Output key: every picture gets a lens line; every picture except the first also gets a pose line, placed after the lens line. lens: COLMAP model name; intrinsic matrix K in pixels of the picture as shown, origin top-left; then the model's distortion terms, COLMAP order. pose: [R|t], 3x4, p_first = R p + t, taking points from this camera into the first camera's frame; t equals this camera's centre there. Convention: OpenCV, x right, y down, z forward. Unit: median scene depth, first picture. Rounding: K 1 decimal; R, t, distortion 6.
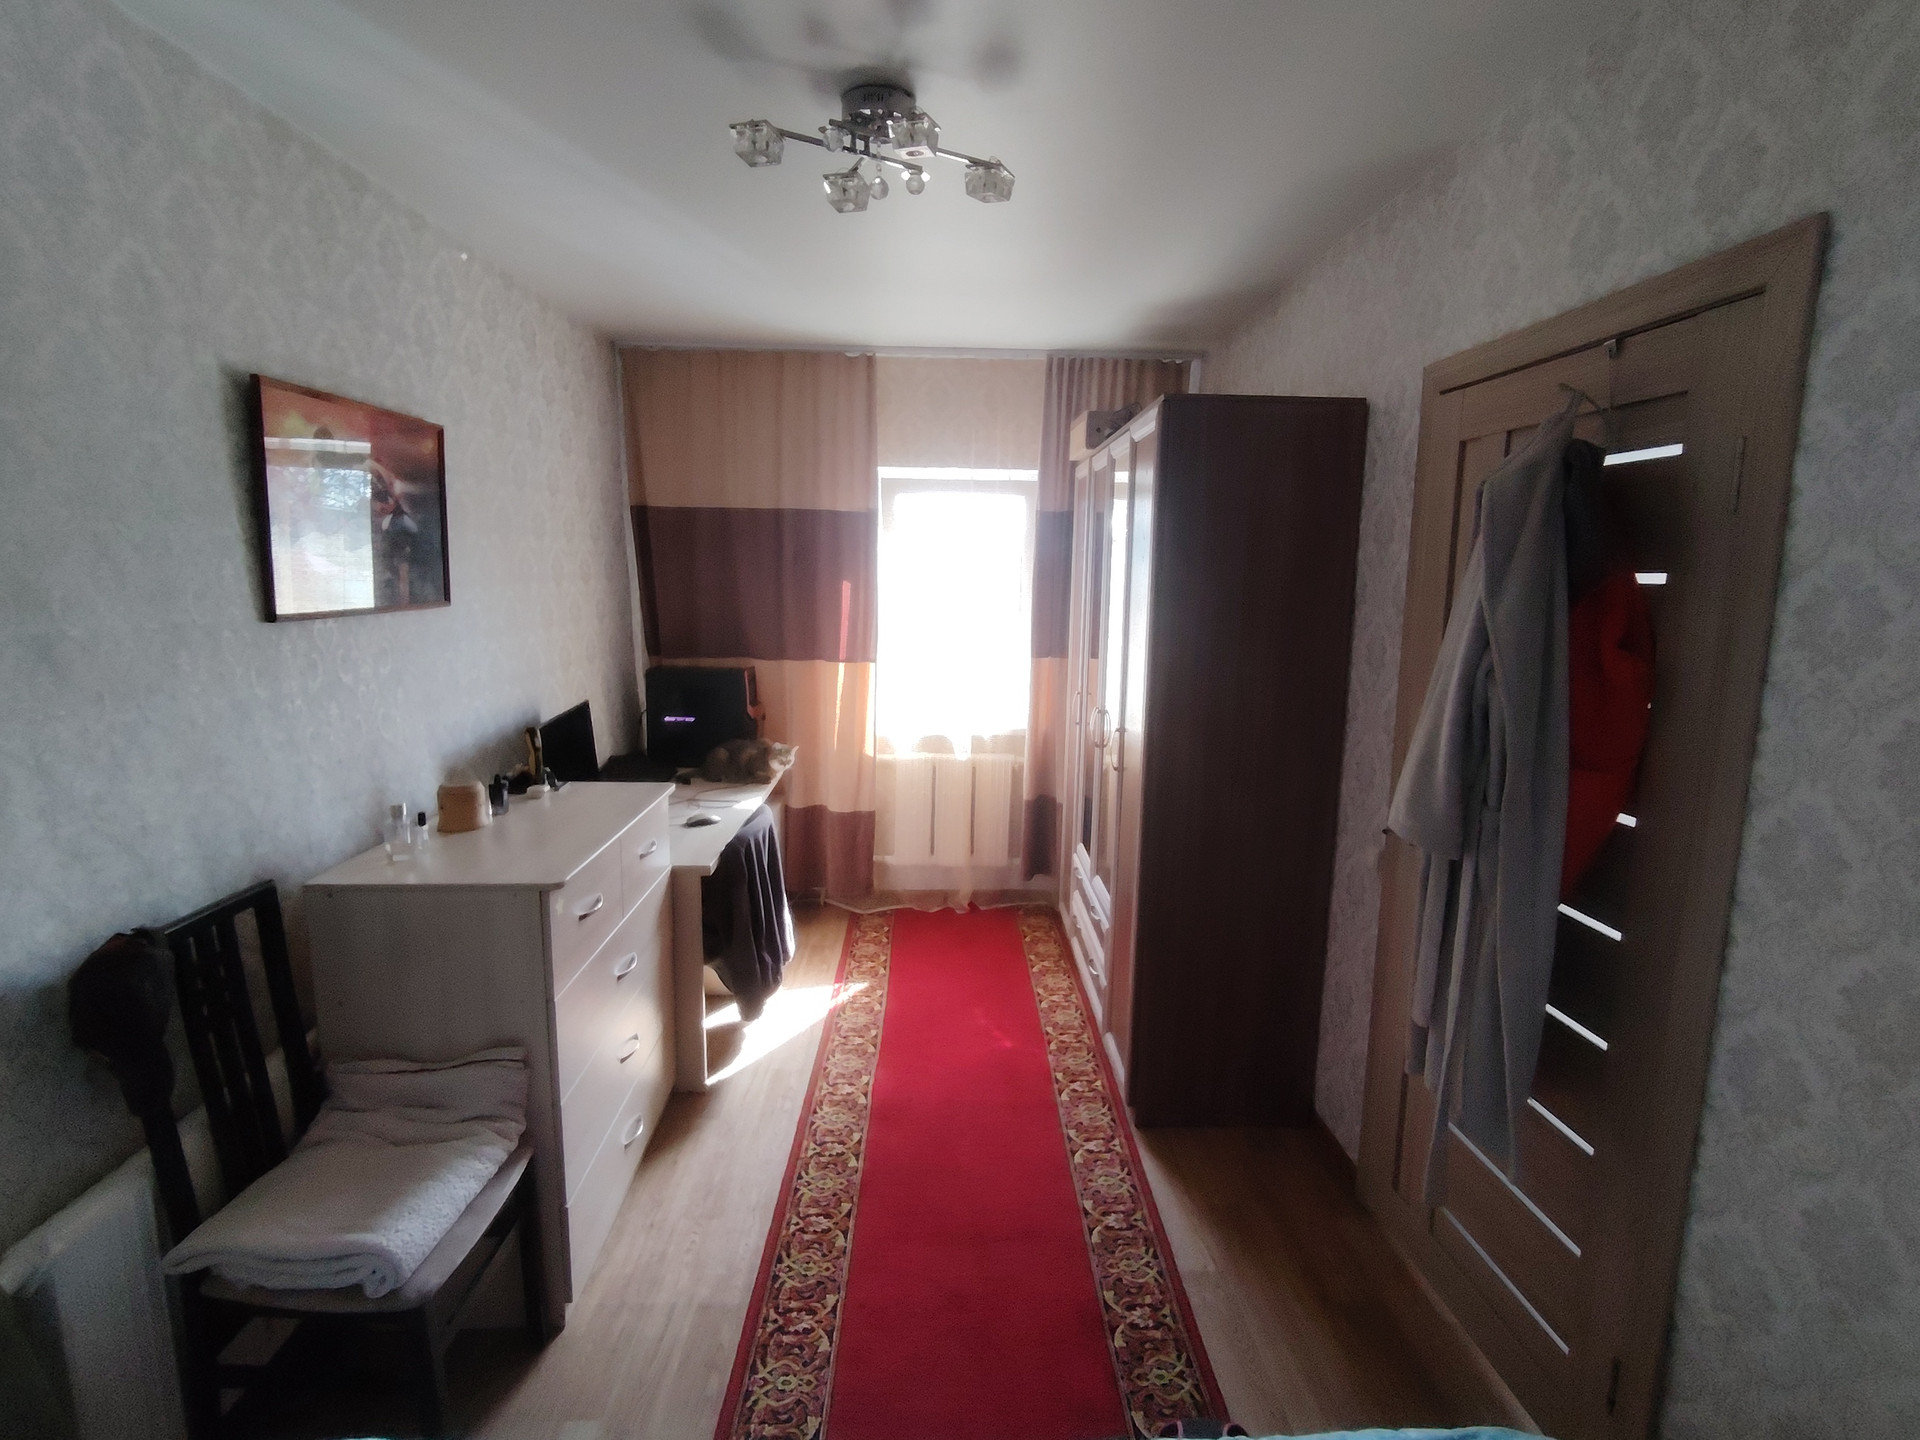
lens RADIAL K [[926.7, 0, 960.9], [0, 926.7, 707.8], [0, 0, 1]] dist [-0.003342, 0.001899]
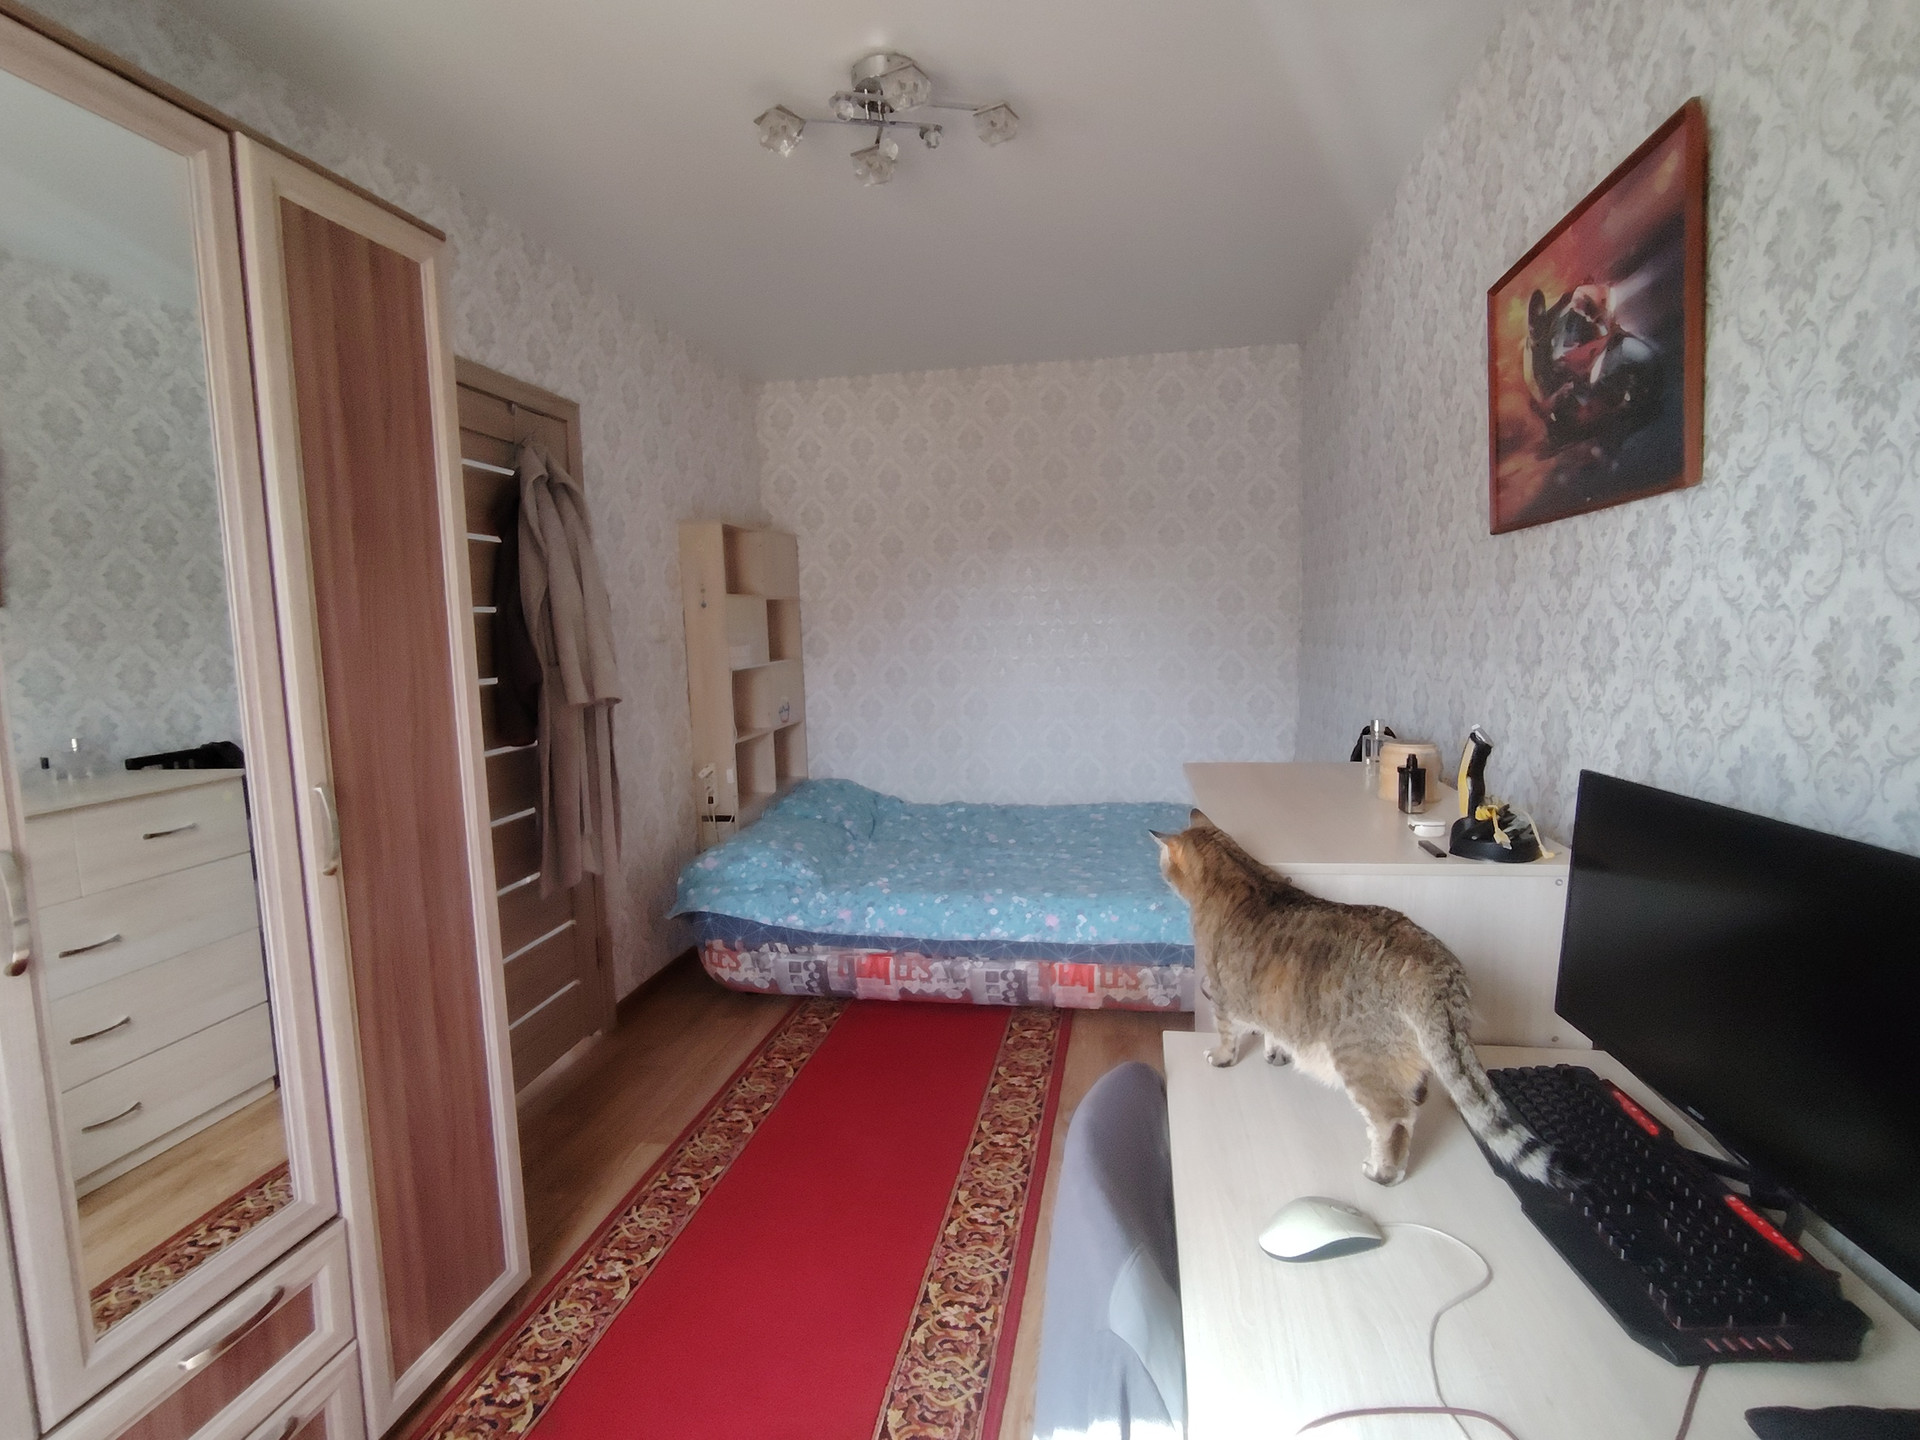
lens RADIAL K [[926.7, 0, 965.7], [0, 926.7, 704.4], [0, 0, 1]] dist [-0.003342, 0.001899]
pose [[-0.978363, -0.002012, 0.206887, -0.345581], [0.047801, 0.970701, 0.235490, -0.156657], [-0.201299, 0.240284, -0.949601, 1.866306]]
